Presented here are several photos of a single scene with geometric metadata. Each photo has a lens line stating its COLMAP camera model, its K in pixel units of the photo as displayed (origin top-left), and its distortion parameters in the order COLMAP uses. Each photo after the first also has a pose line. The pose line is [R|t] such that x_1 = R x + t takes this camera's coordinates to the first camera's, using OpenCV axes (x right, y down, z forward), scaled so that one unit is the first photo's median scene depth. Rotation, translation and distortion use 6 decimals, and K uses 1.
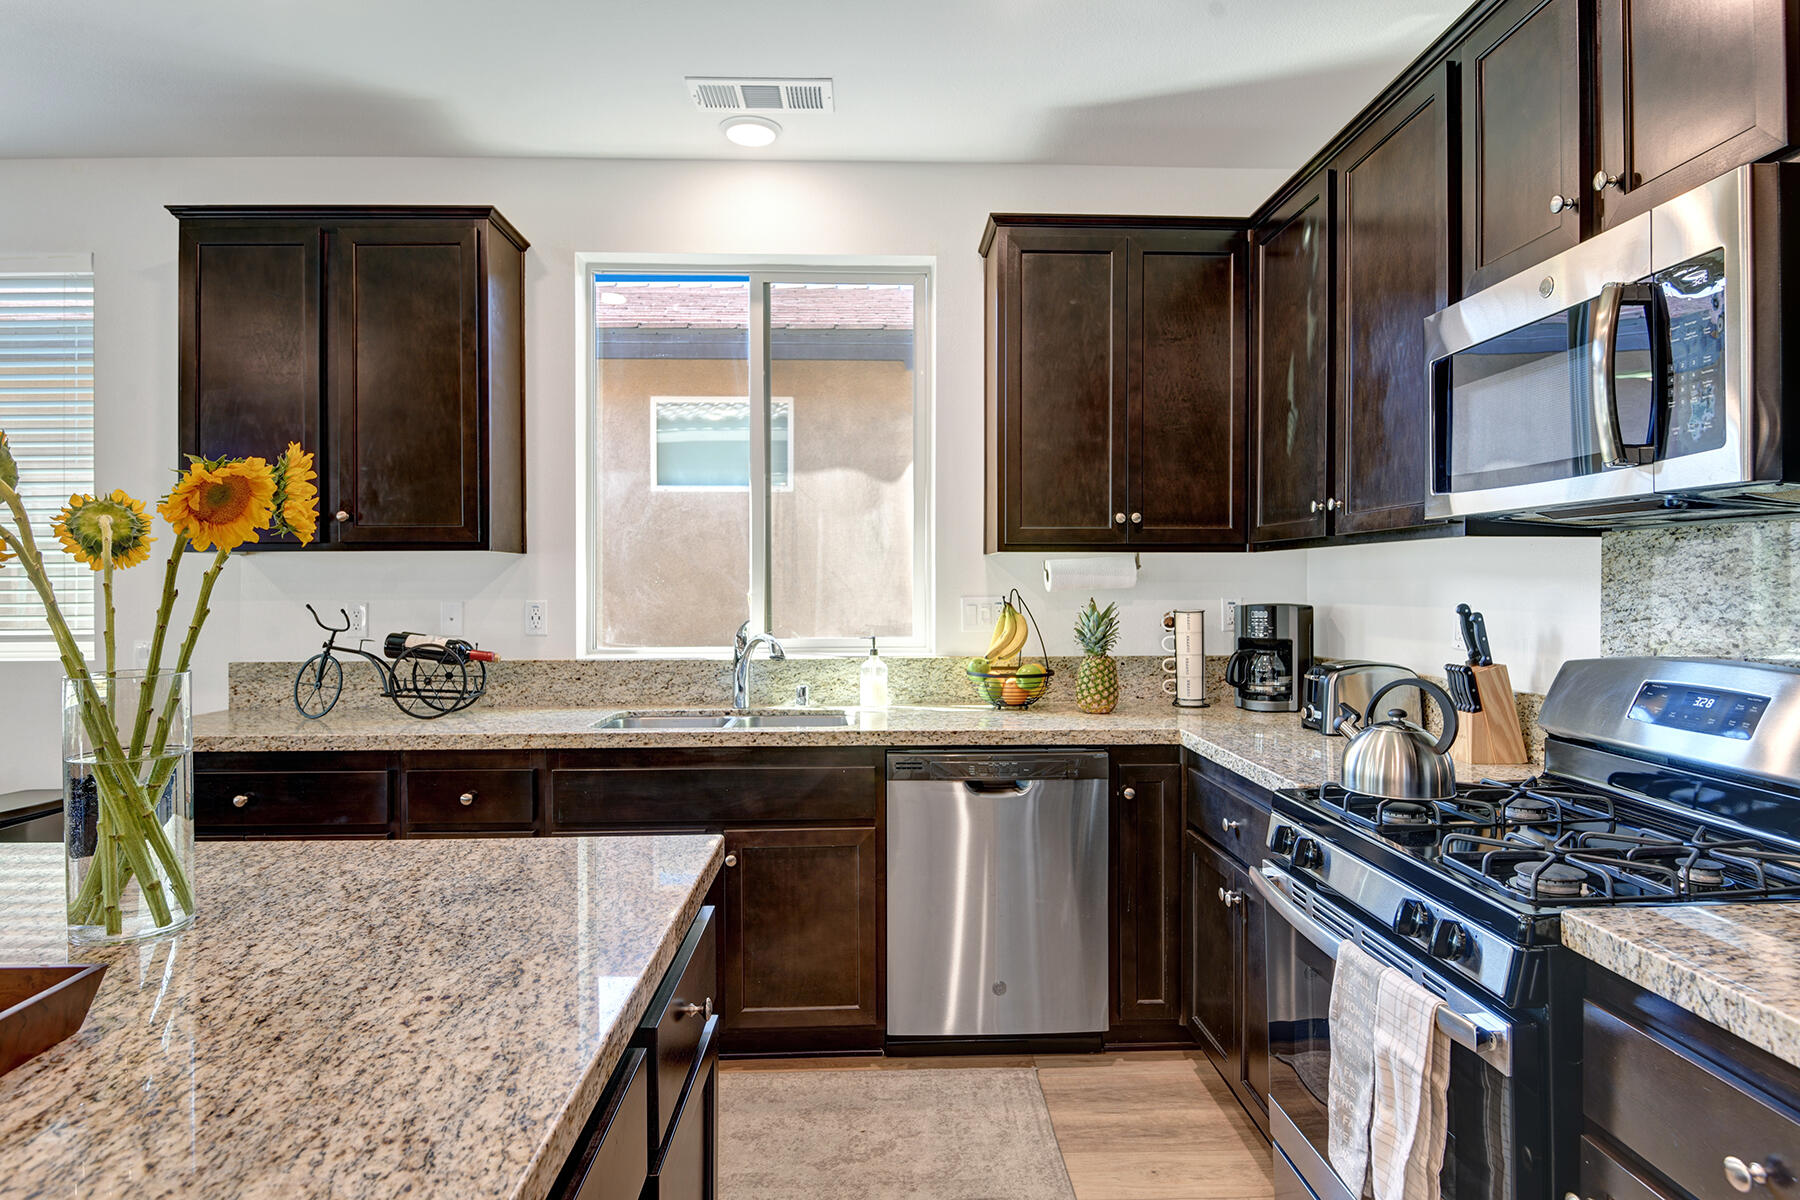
lens RADIAL K [[1017.7, 0, 929.1], [0, 1017.7, 581.6], [0, 0, 1]] dist [-0.003978, -0.000315]
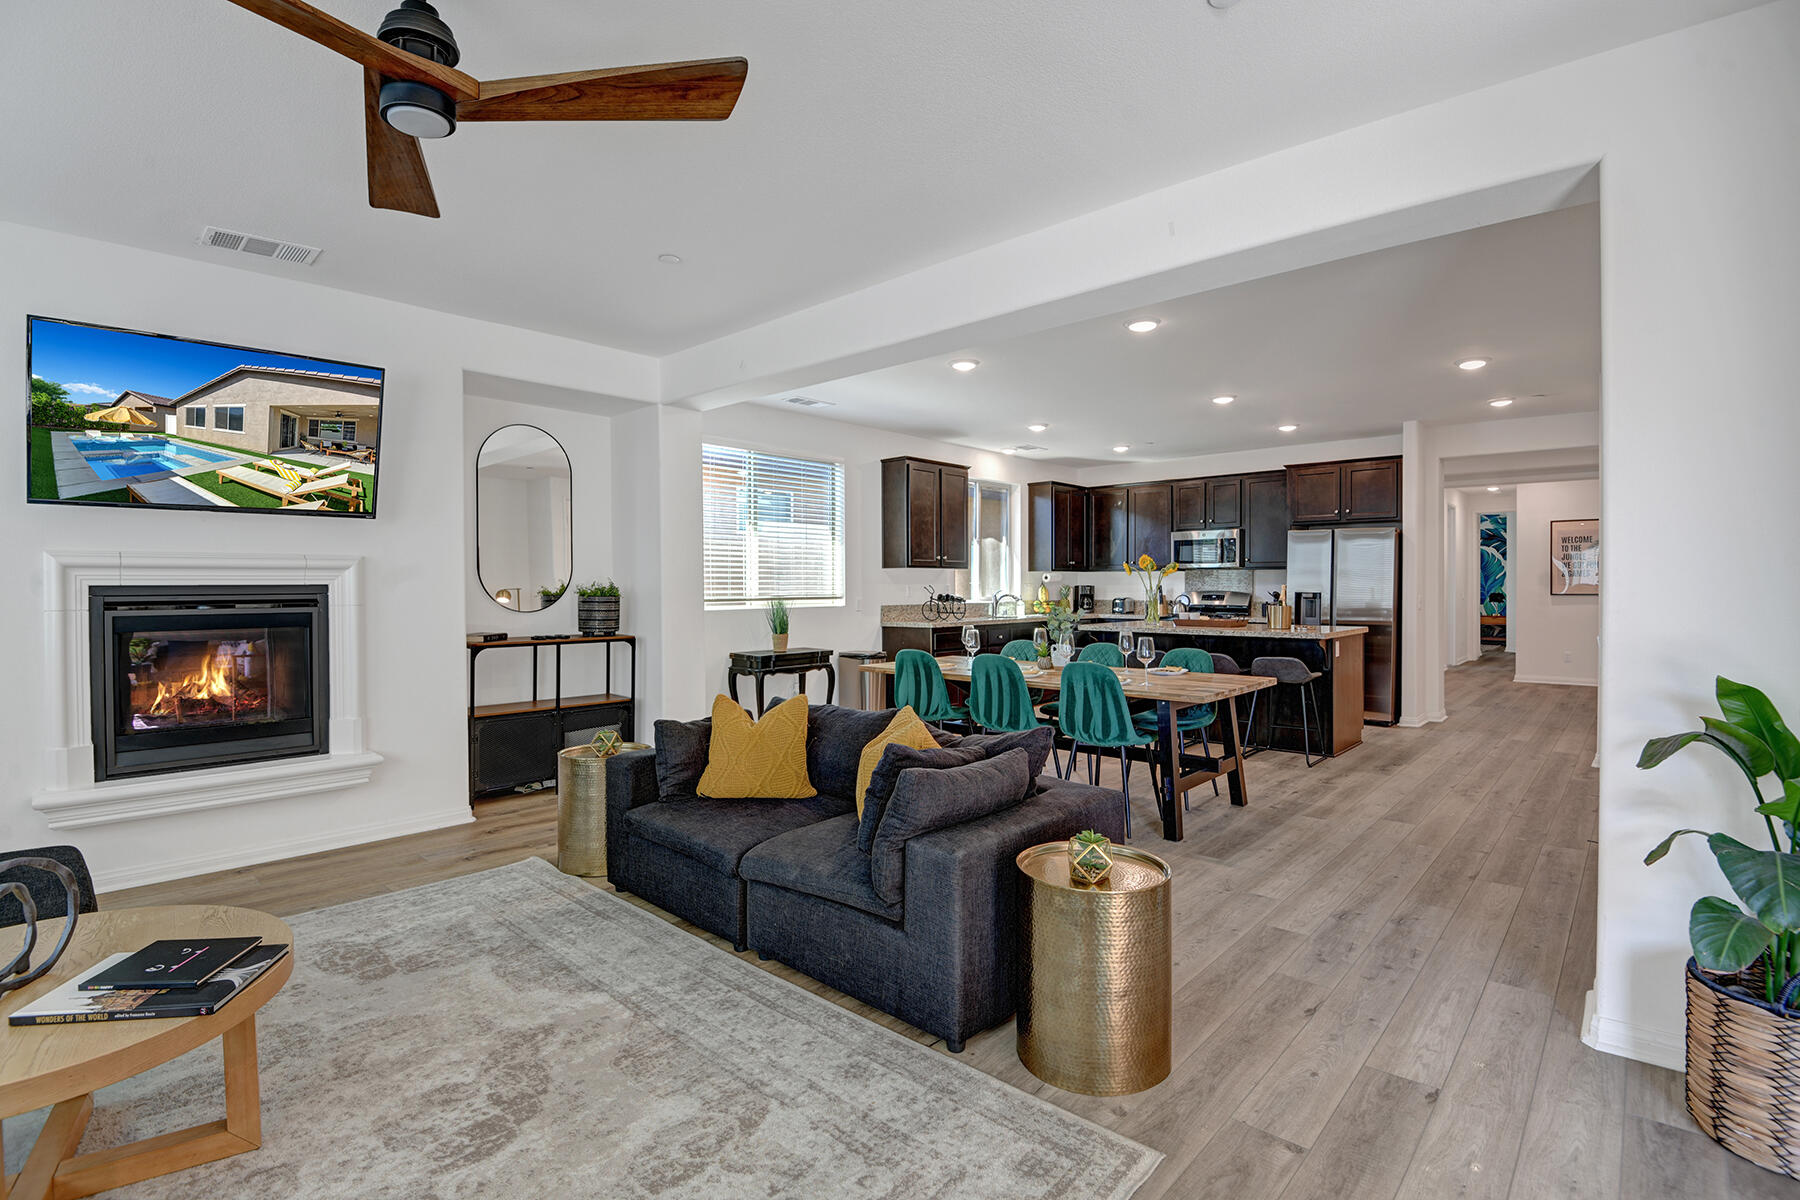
lens RADIAL K [[831.1, 0, 908.3], [0, 831.1, 583.6], [0, 0, 1]] dist [0.003379, -0.027220]
pose [[0.695354, 0.002721, 0.718663, -2.494505], [0.001491, 0.999985, -0.005229, 0.031321], [-0.718666, 0.004708, 0.695339, -0.747133]]
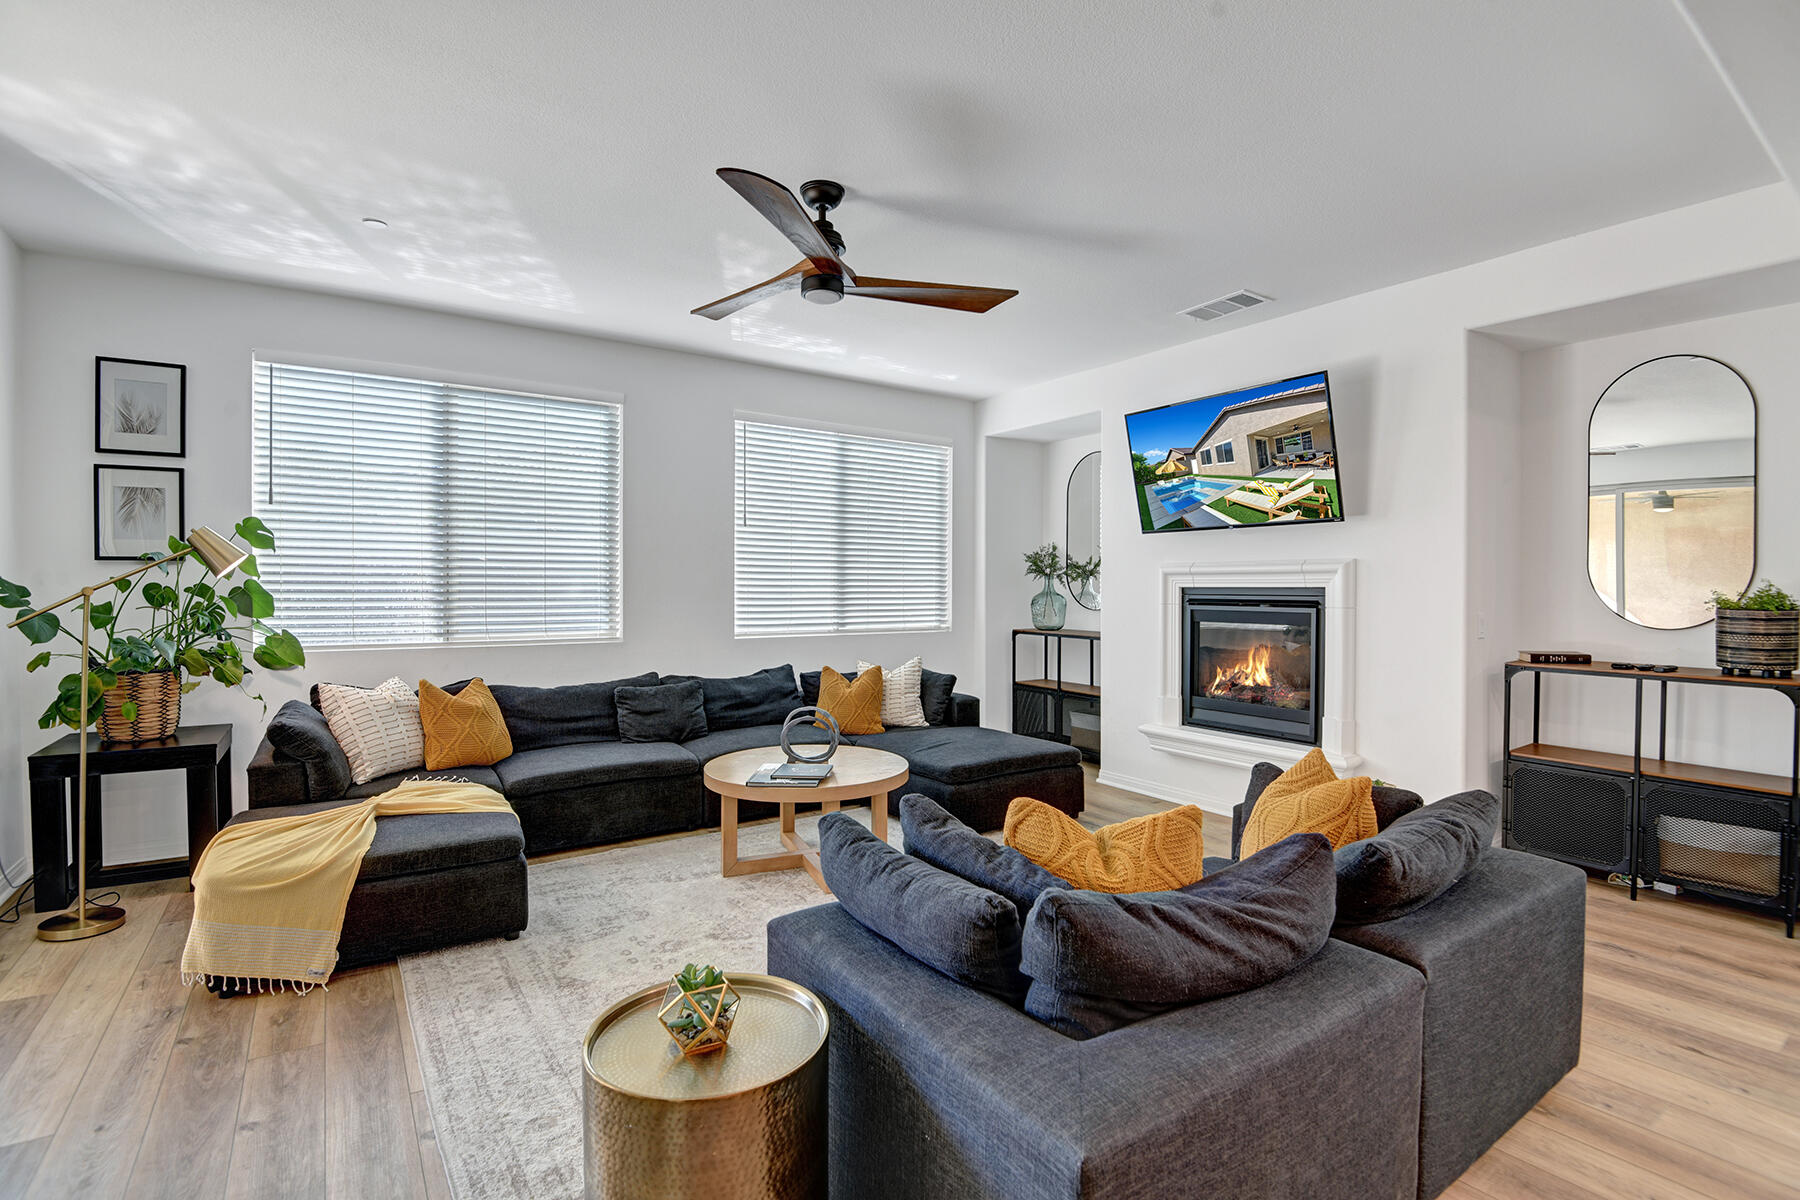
lens RADIAL K [[831.1, 0, 908.3], [0, 831.1, 583.6], [0, 0, 1]] dist [0.003379, -0.027220]
pose [[0.543857, 0.002483, -0.839174, -1.417885], [-0.009639, 0.999948, -0.003288, 0.029414], [0.839123, 0.009876, 0.543852, -0.509064]]
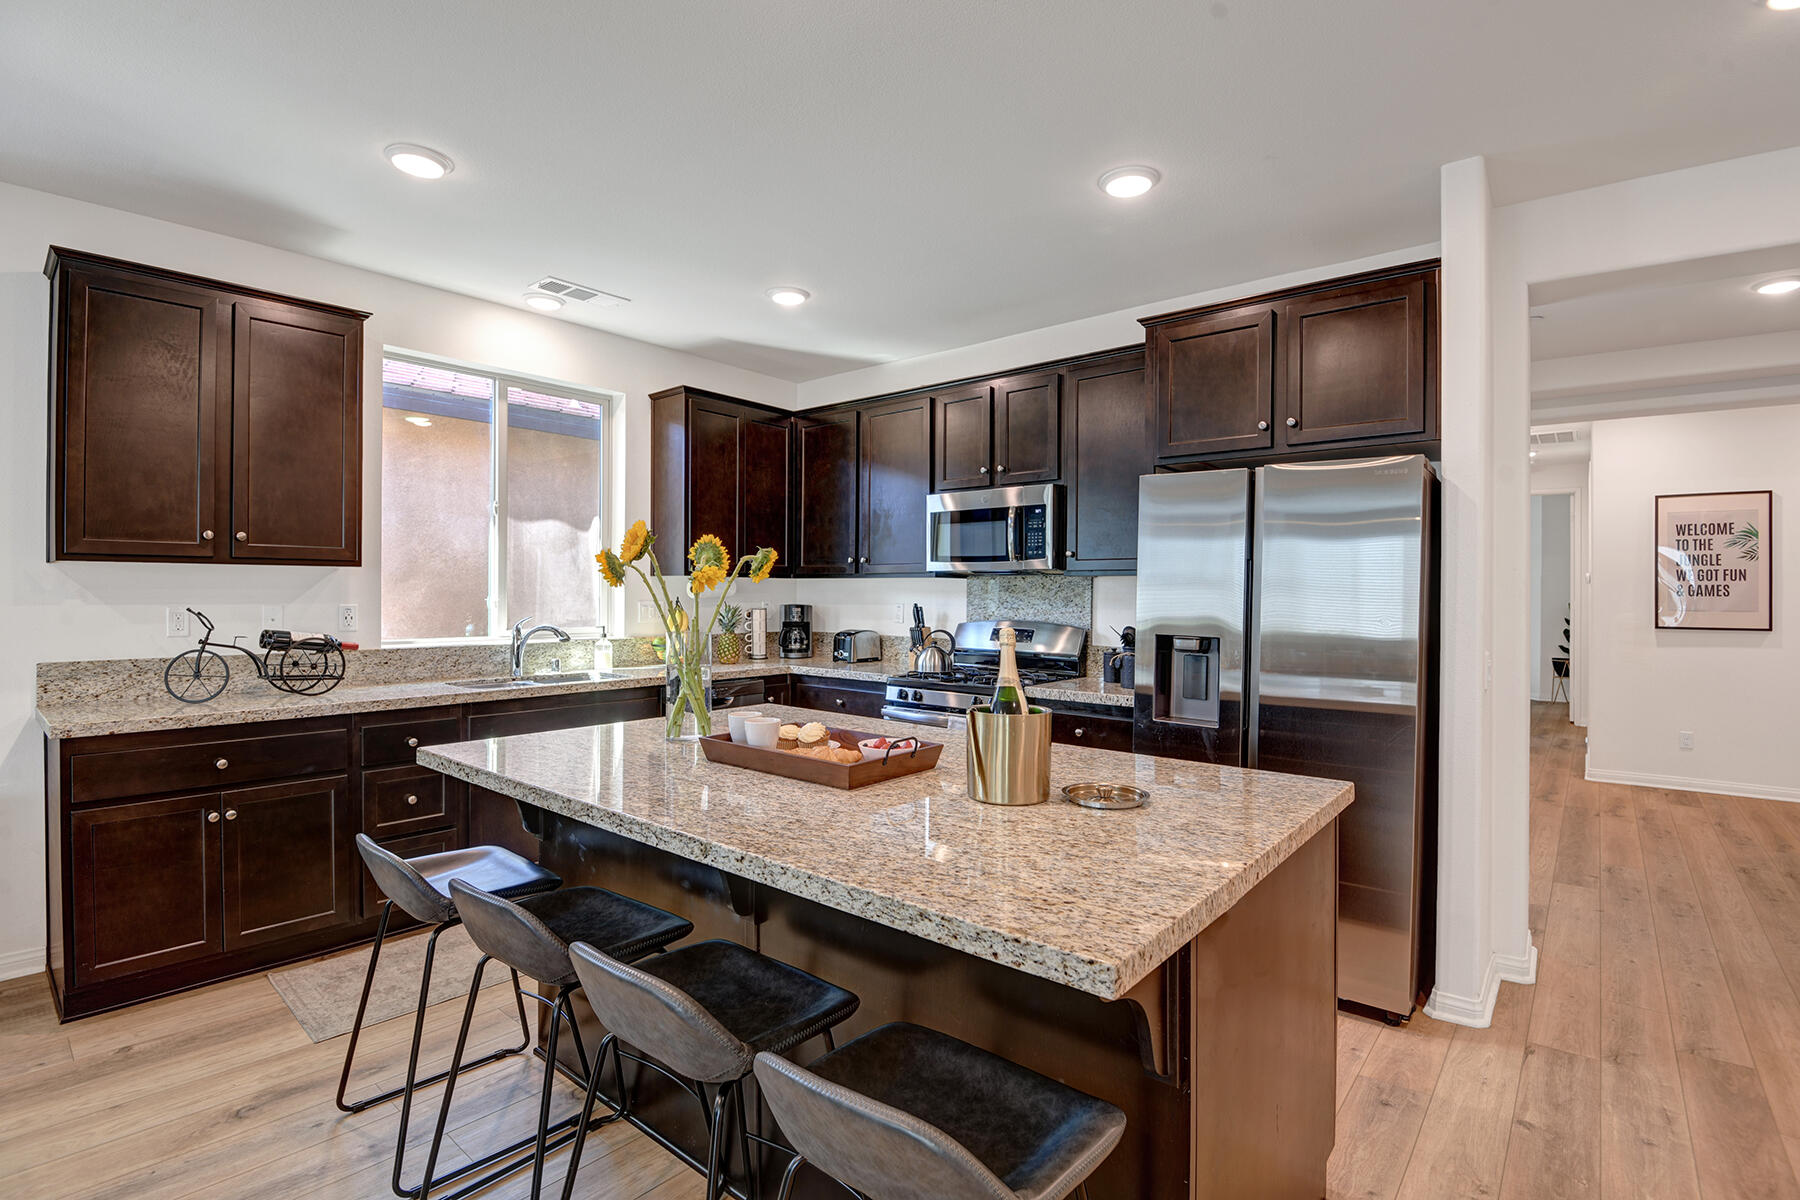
lens RADIAL K [[831.1, 0, 908.3], [0, 831.1, 583.6], [0, 0, 1]] dist [0.003379, -0.027220]
pose [[0.668793, 0.014995, 0.743297, -0.752118], [-0.007535, 0.999882, -0.013392, 0.000472], [-0.743410, 0.003356, 0.668827, -0.263854]]
